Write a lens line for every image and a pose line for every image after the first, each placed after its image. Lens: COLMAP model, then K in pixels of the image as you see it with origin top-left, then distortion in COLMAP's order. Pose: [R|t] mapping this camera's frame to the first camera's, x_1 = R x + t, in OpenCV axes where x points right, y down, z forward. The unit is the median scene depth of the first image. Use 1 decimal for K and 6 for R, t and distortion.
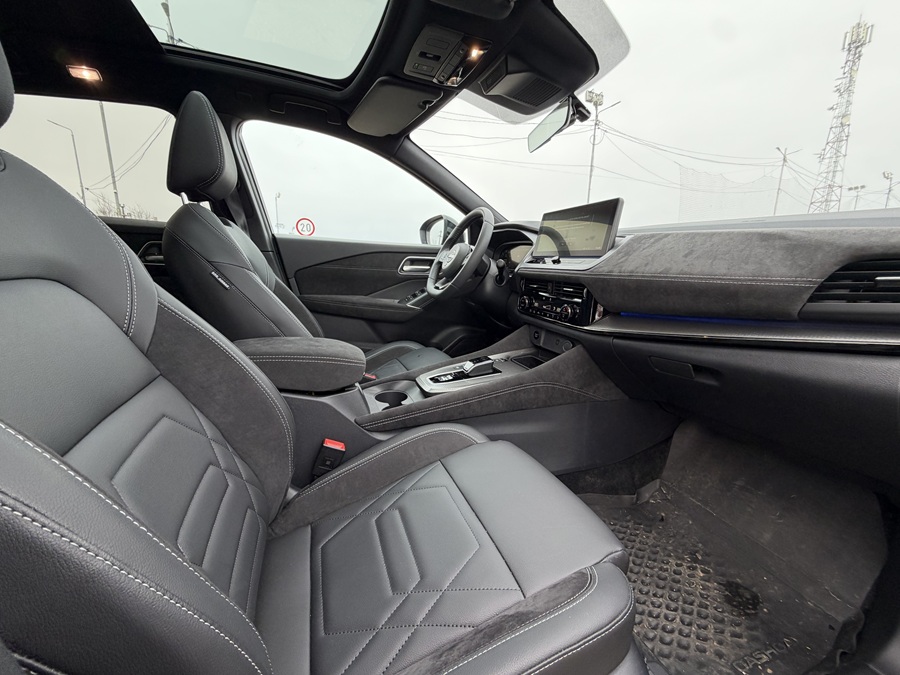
lens RADIAL K [[354.4, 0, 444.0], [0, 354.4, 342.8], [0, 0, 1]] dist [-0.002443, 0.000688]
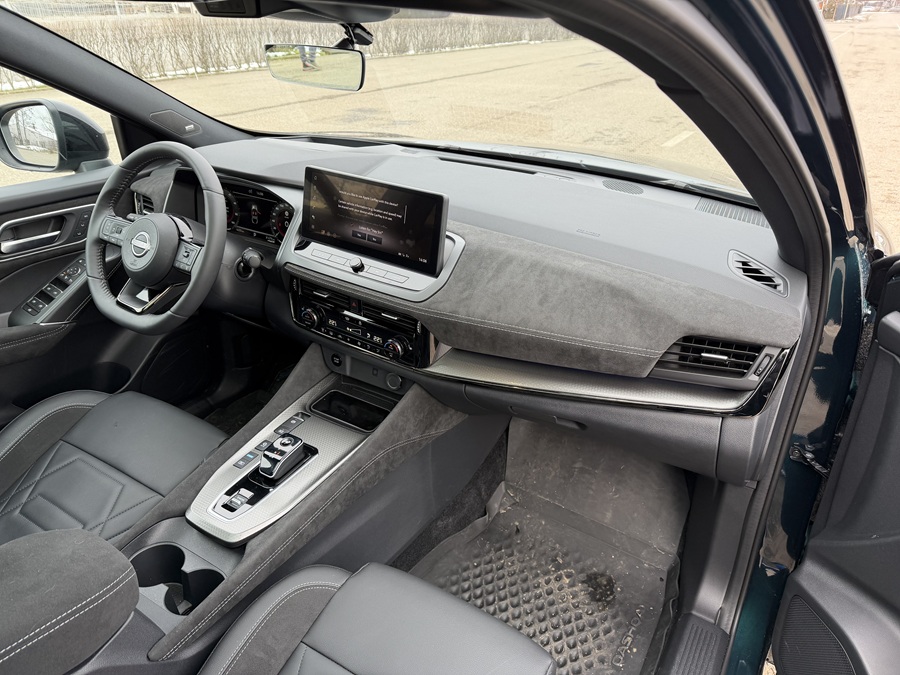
lens RADIAL K [[629.5, 0, 451.7], [0, 629.5, 335.7], [0, 0, 1]] dist [0.050276, -0.019553]
pose [[0.788162, -0.284924, 0.545545, -0.248436], [0.133721, 0.944491, 0.300092, -0.489107], [-0.600765, -0.163570, 0.782512, -0.048426]]
